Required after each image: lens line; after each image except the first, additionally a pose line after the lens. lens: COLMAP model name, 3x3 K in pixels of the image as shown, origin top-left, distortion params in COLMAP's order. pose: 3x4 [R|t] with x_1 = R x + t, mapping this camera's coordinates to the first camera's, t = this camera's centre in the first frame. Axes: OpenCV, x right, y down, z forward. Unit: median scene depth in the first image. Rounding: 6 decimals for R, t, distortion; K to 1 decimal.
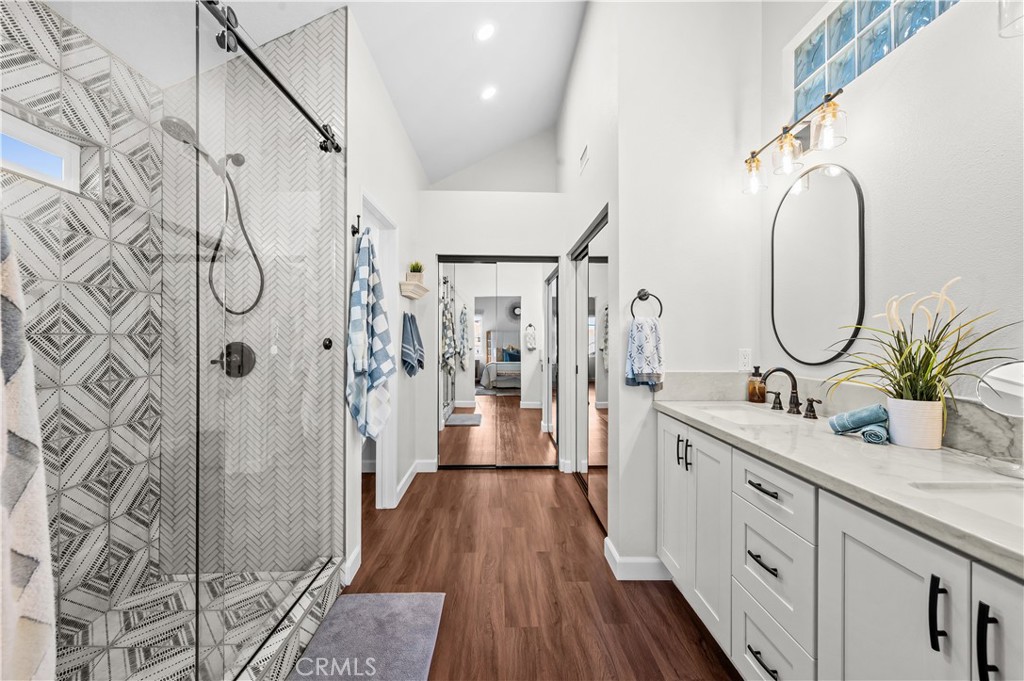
lens RADIAL K [[415.0, 0, 510.5], [0, 415.0, 334.3], [0, 0, 1]] dist [0.001695, -0.000362]
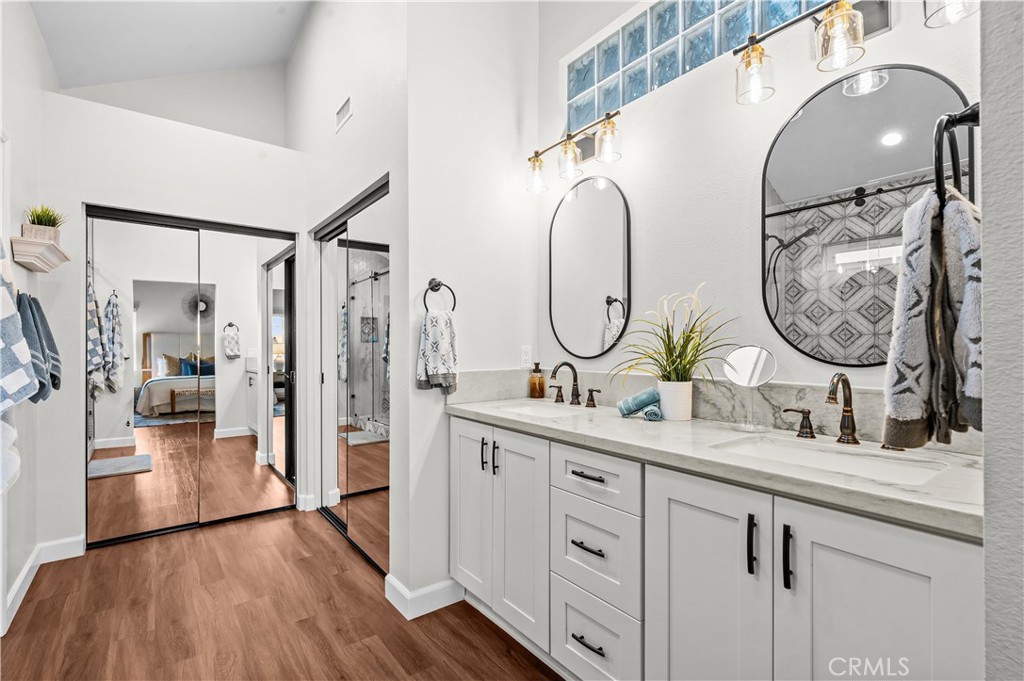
lens RADIAL K [[469.2, 0, 514.5], [0, 469.2, 341.0], [0, 0, 1]] dist [-0.001675, 0.000969]
pose [[0.805857, -0.000062, 0.592110, -0.135187], [-0.000299, 1.000000, 0.000511, 0.023351], [-0.592110, -0.000589, 0.805857, 0.105339]]
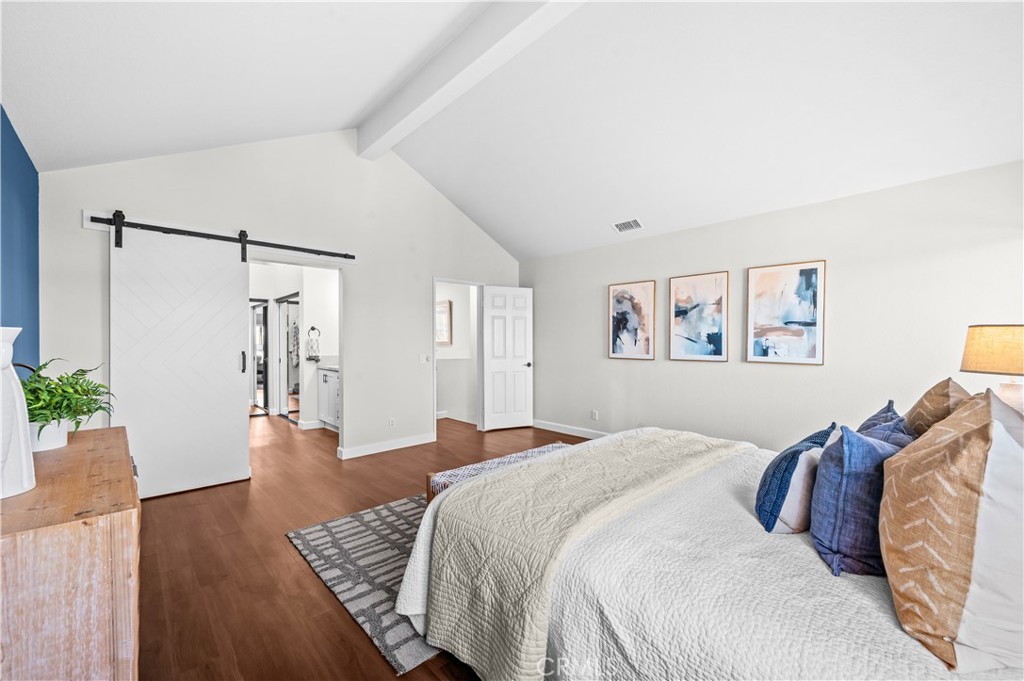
lens RADIAL K [[415.0, 0, 514.8], [0, 415.0, 345.8], [0, 0, 1]] dist [0.001695, -0.000362]
pose [[0.749185, -0.003360, 0.662352, -0.533341], [-0.004485, 0.999938, 0.010146, -0.011477], [-0.662346, -0.010572, 0.749124, -2.065509]]
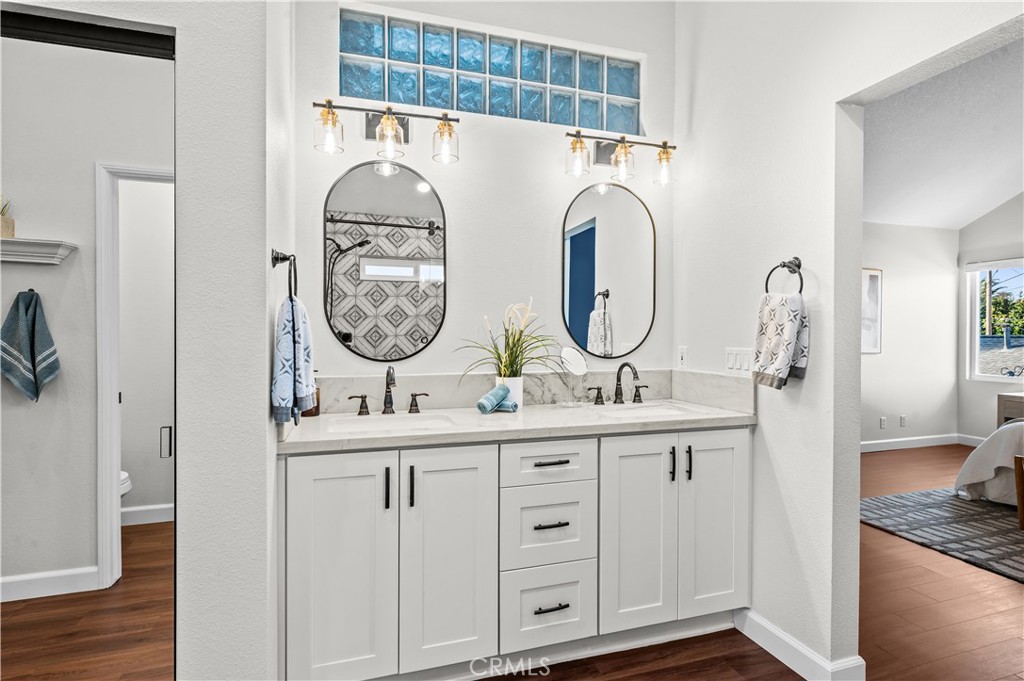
lens RADIAL K [[502.5, 0, 513.2], [0, 502.5, 348.4], [0, 0, 1]] dist [0.001606, 0.000284]
pose [[-0.261844, -0.015004, 0.964993, -0.433422], [-0.003096, 0.999887, 0.014707, 0.020240], [-0.965105, 0.000863, -0.261861, 0.888470]]
